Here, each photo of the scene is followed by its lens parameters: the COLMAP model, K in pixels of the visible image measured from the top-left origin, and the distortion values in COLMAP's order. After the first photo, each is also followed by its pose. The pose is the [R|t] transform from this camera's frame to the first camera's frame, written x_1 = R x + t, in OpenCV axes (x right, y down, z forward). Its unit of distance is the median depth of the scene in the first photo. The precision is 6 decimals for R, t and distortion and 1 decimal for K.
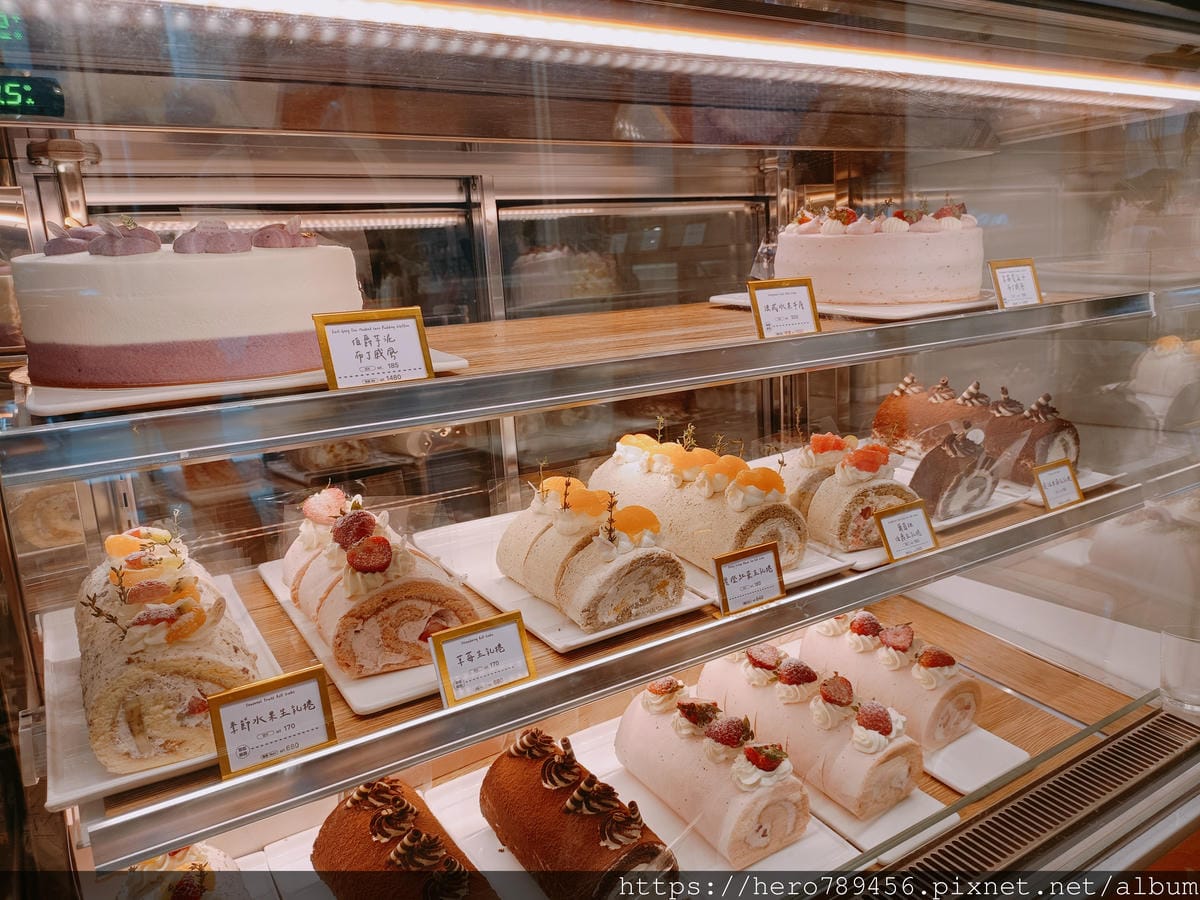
lens RADIAL K [[910.9, 0, 600.0], [0, 910.9, 450.0], [0, 0, 1]] dist [0.033312, 0.006997]
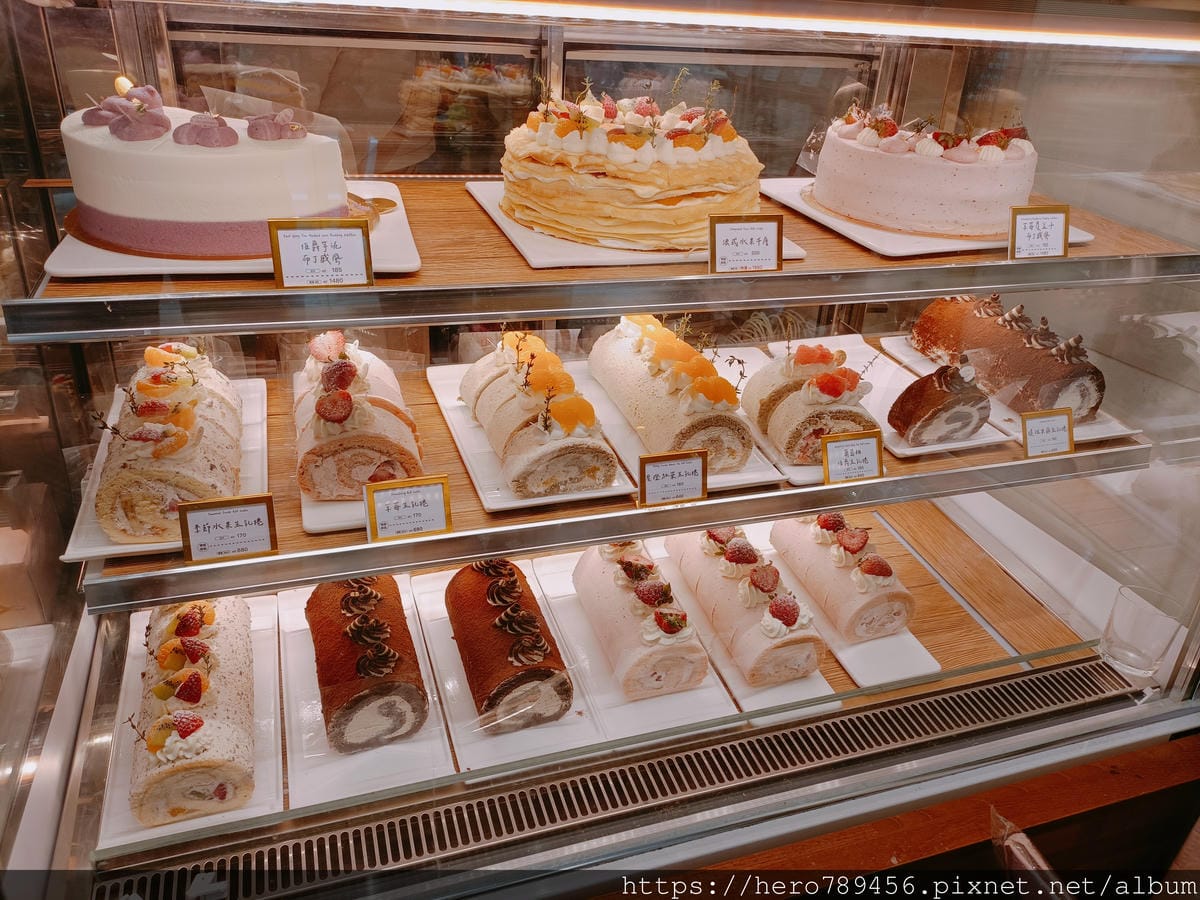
lens RADIAL K [[917.9, 0, 600.0], [0, 917.9, 450.0], [0, 0, 1]] dist [0.043408, -0.000675]
pose [[0.966412, 0.202250, -0.158567, 0.238026], [-0.155785, 0.951731, 0.264460, -0.168922], [0.204400, -0.230875, 0.951272, -0.080209]]
